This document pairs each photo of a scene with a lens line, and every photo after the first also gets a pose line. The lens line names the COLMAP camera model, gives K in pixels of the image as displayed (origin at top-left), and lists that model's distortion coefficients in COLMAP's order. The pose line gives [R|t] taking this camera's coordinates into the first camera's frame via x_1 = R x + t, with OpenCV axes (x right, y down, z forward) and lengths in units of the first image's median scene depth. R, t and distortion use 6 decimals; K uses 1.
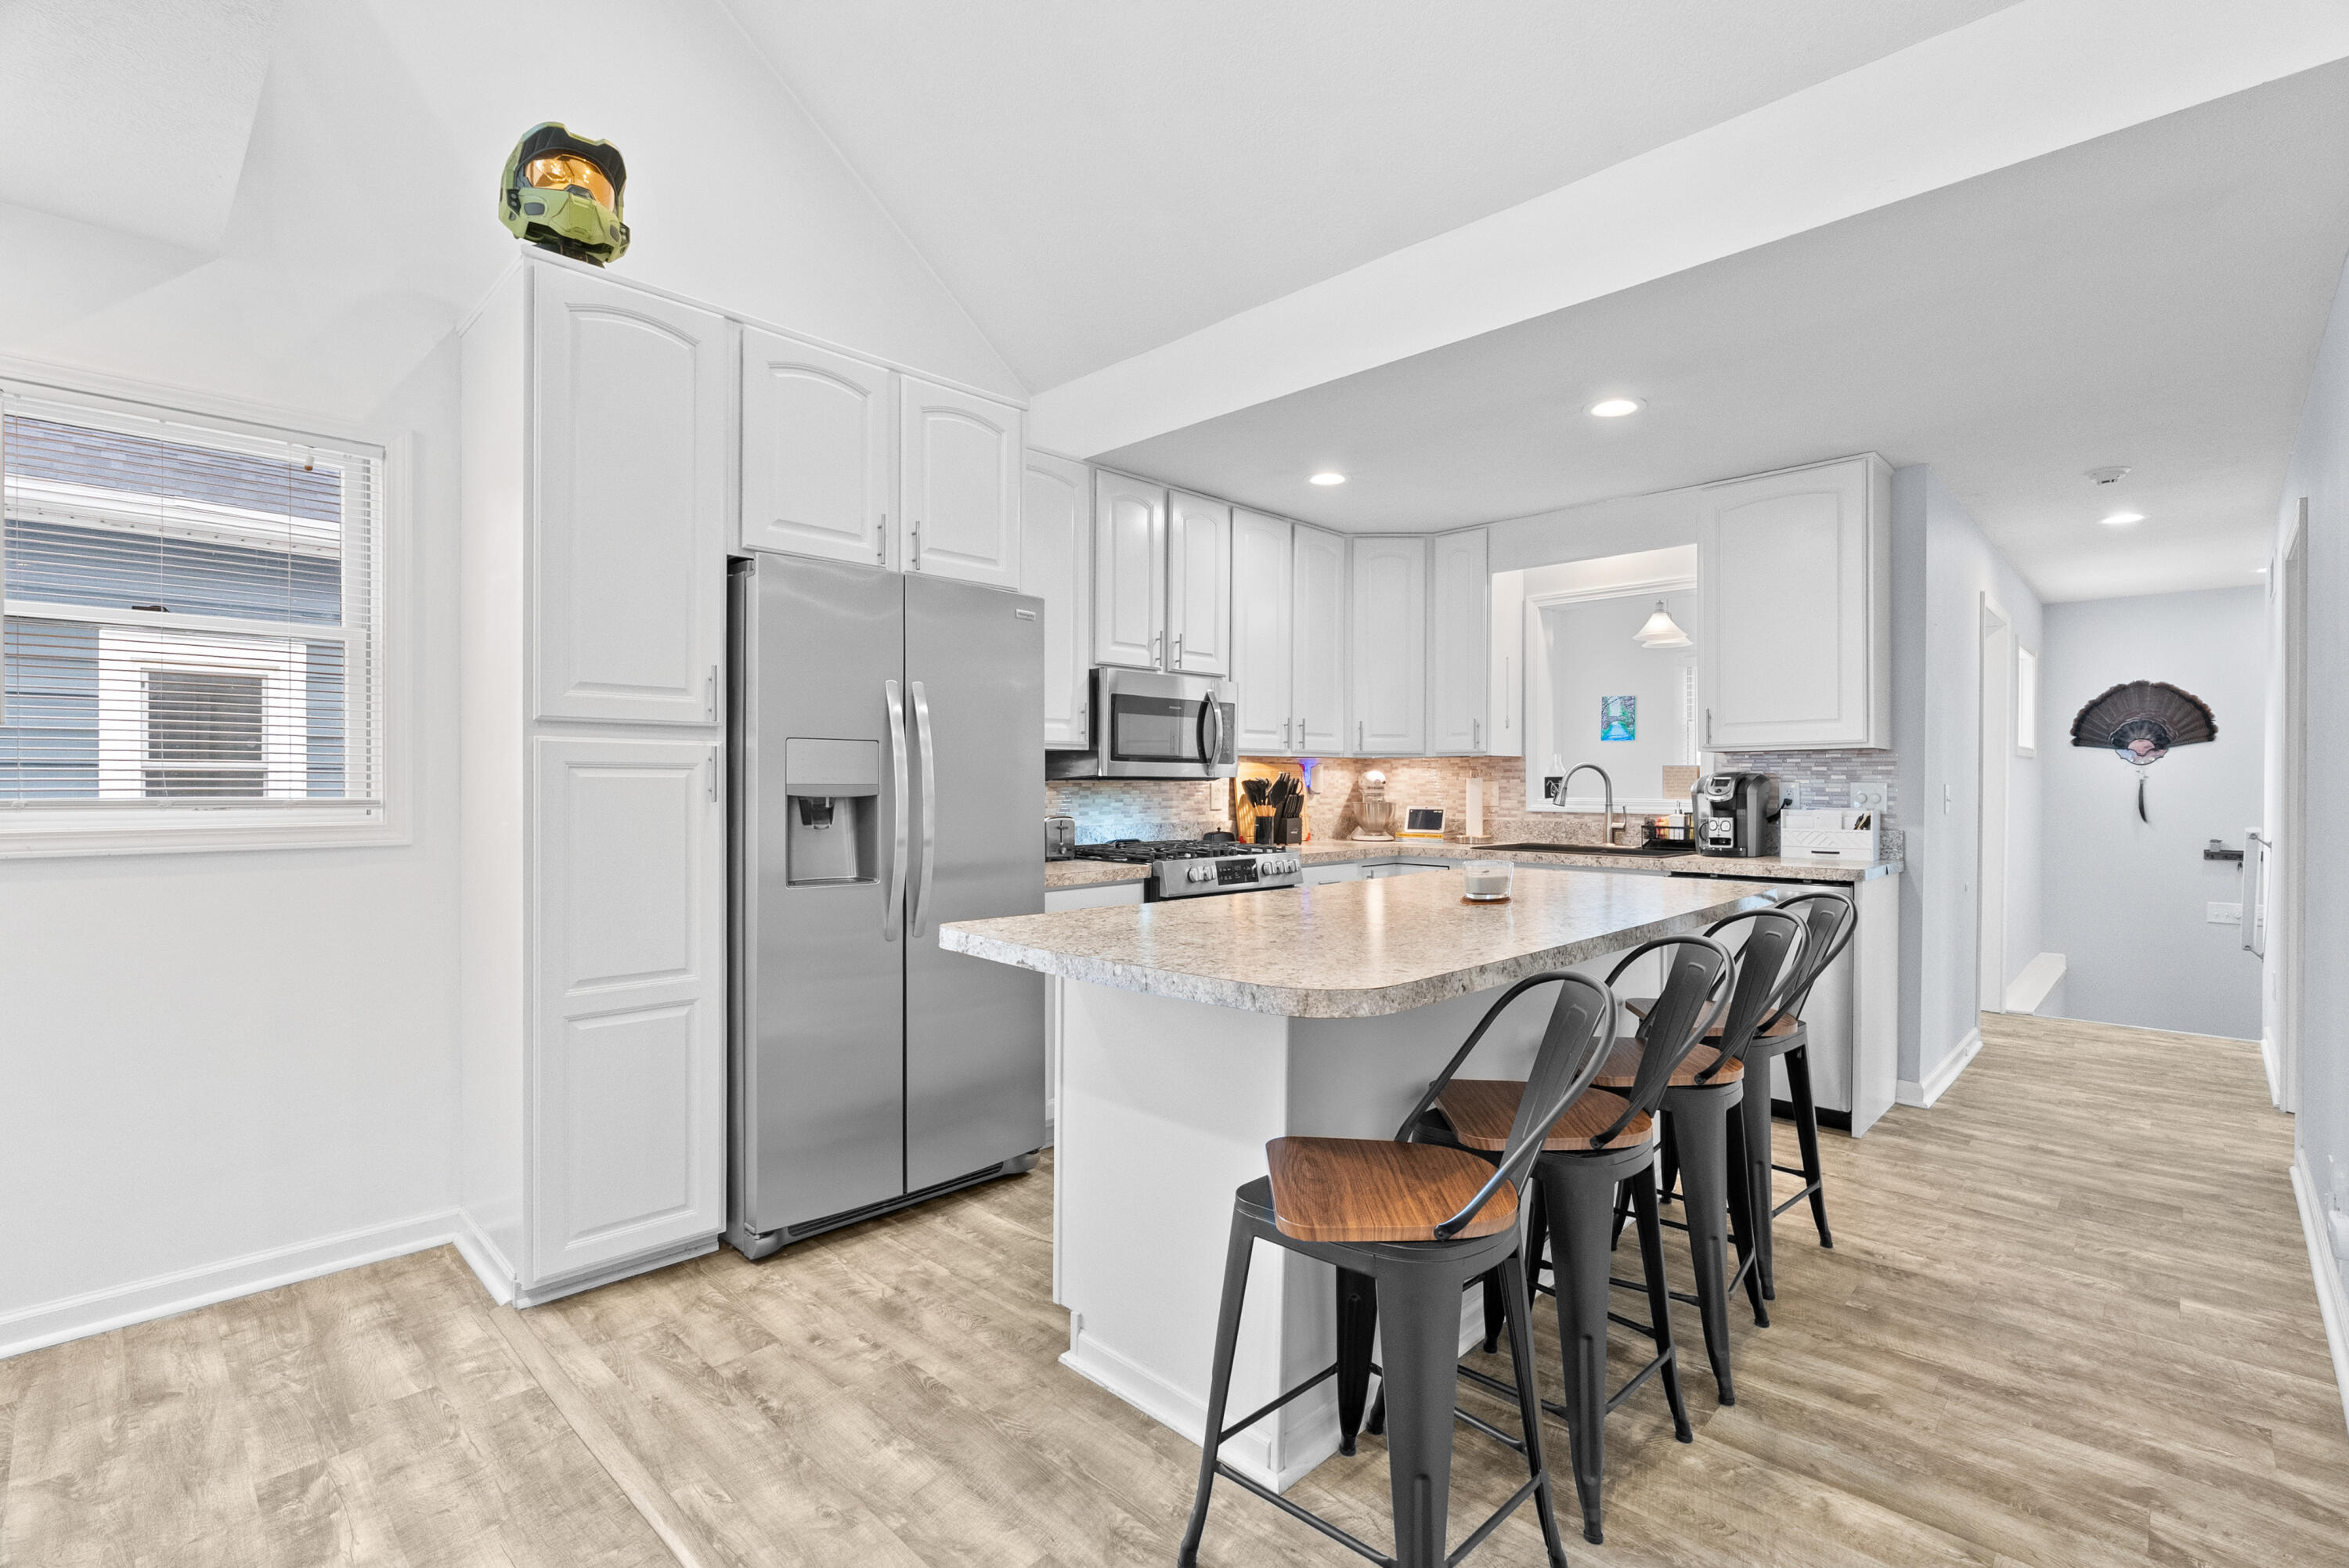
lens RADIAL K [[1067.2, 0, 1170.3], [0, 1067.2, 778.6], [0, 0, 1]] dist [-0.001862, 0.000628]
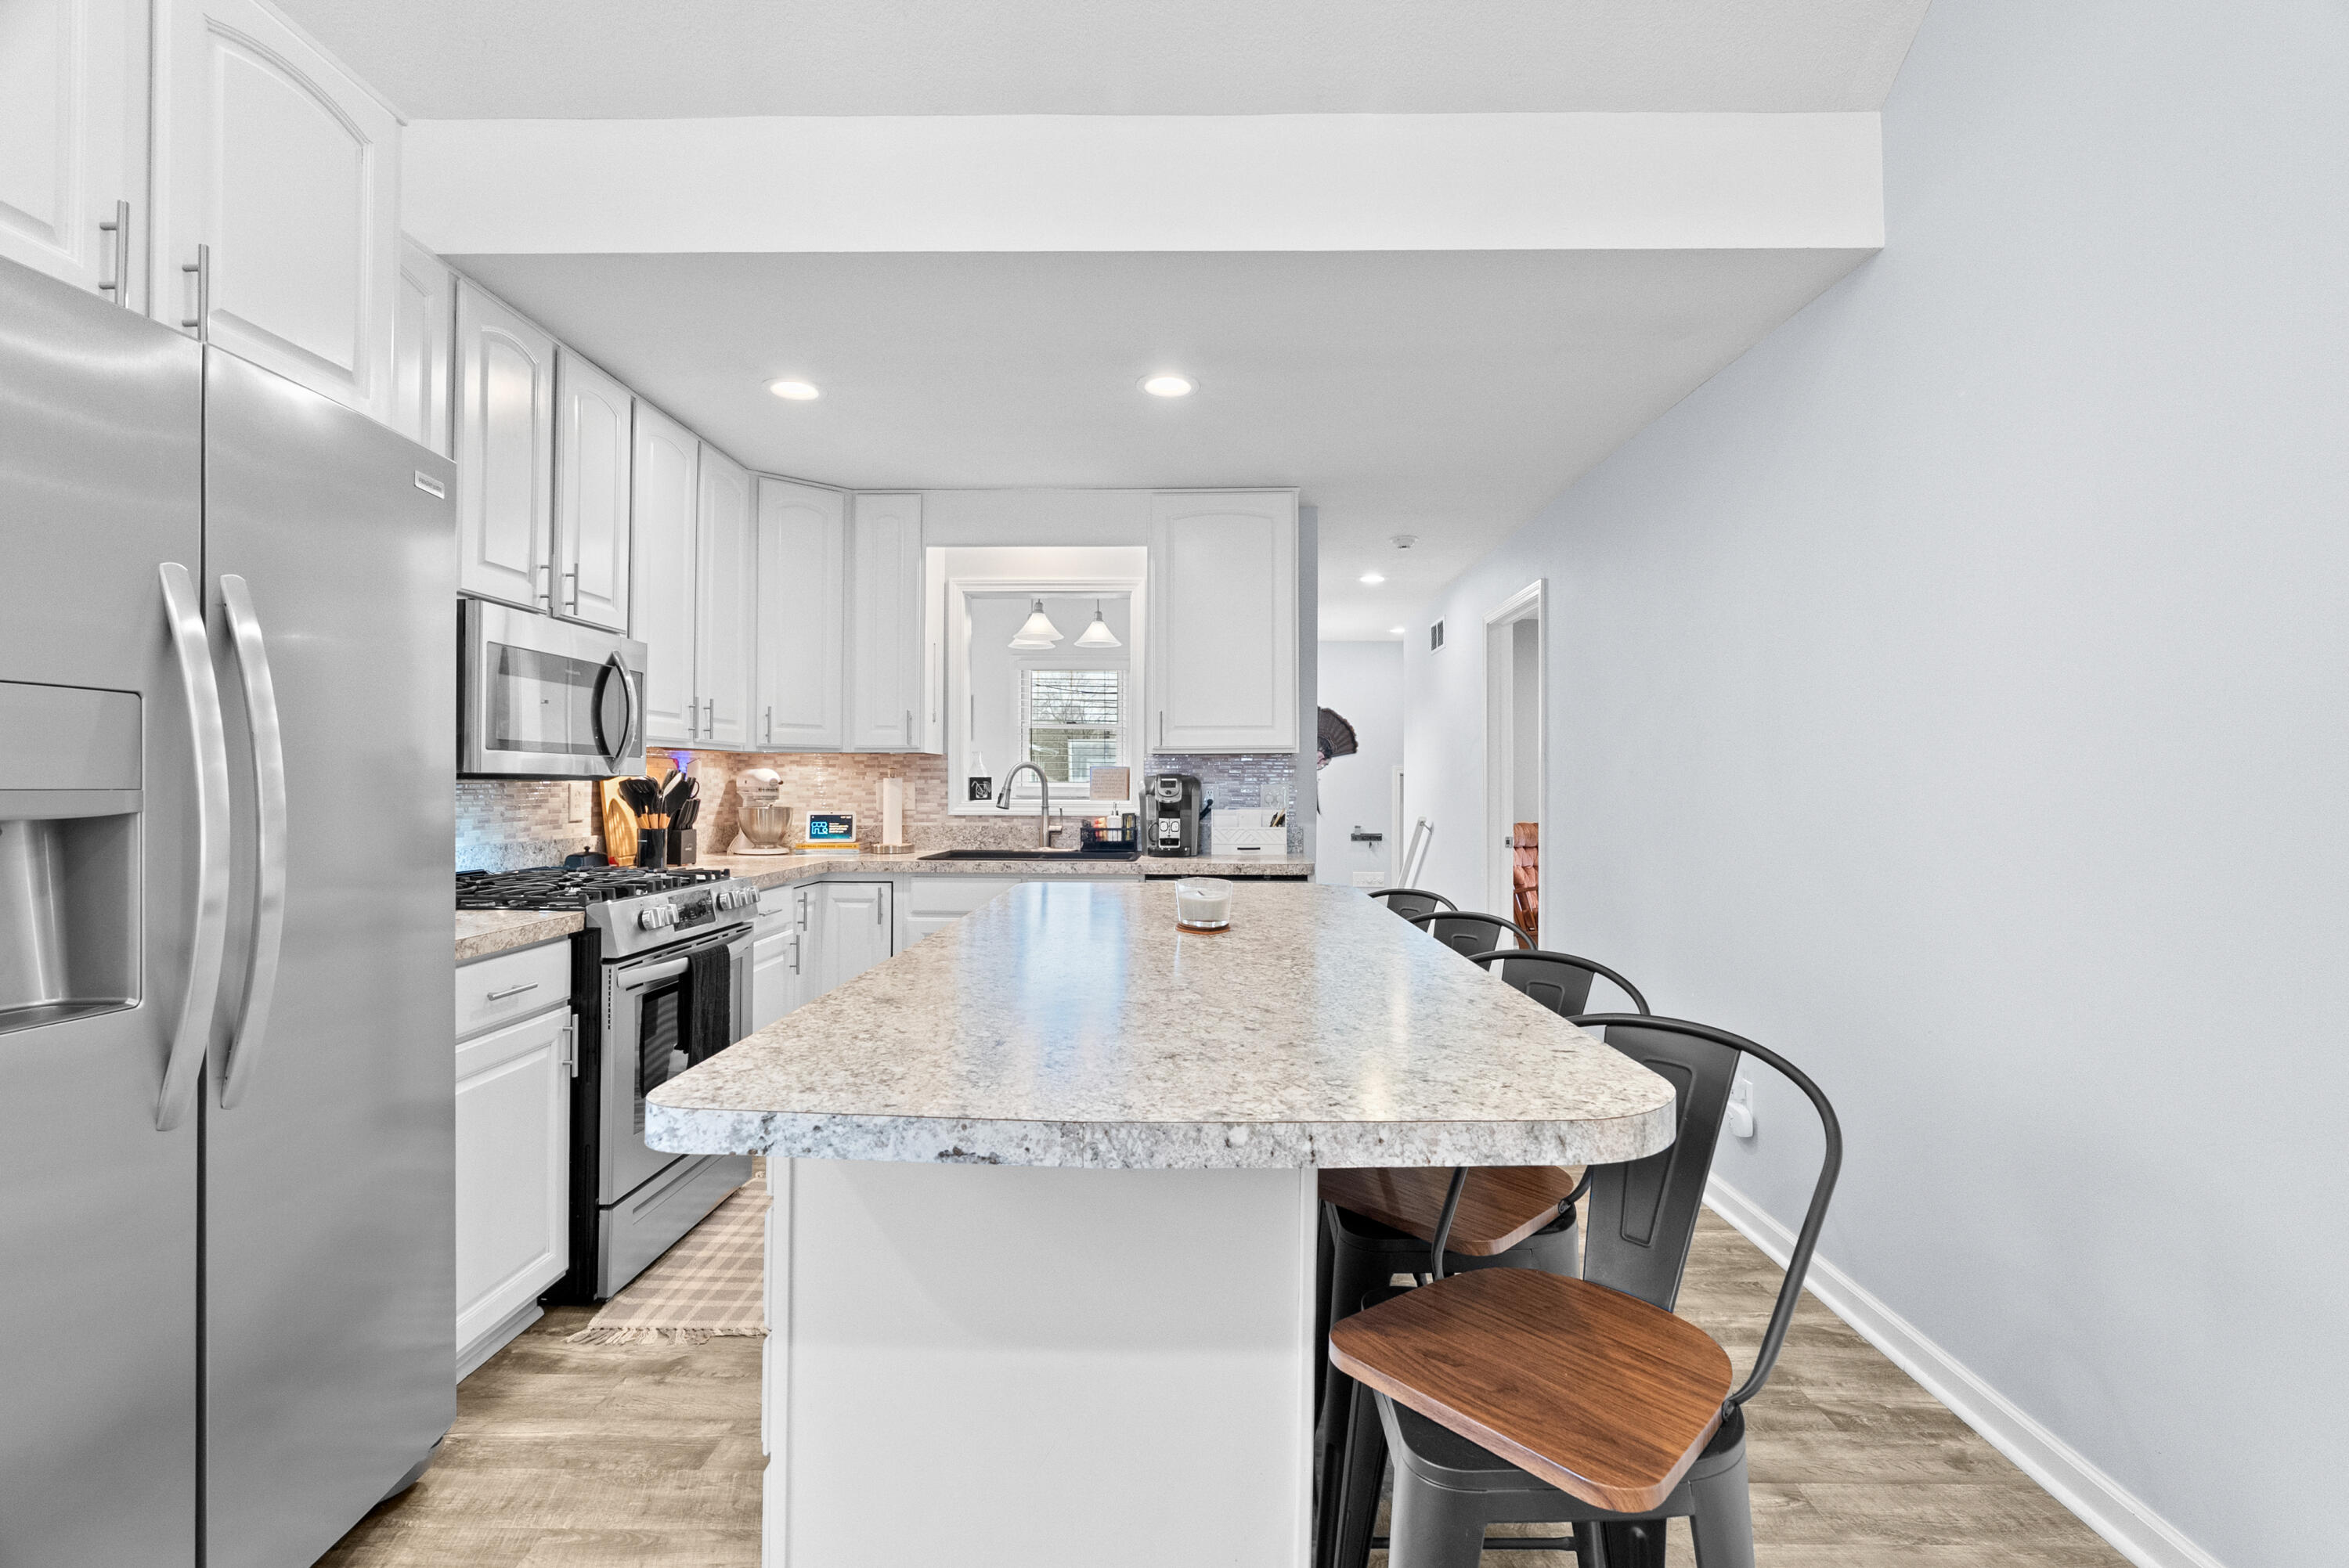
lens RADIAL K [[1067.2, 0, 1170.3], [0, 1067.2, 778.6], [0, 0, 1]] dist [-0.001862, 0.000628]
pose [[0.729742, 0.004804, 0.683706, -0.174312], [-0.005624, 0.999984, -0.001023, -0.000604], [-0.683699, -0.003099, 0.729757, 0.244198]]
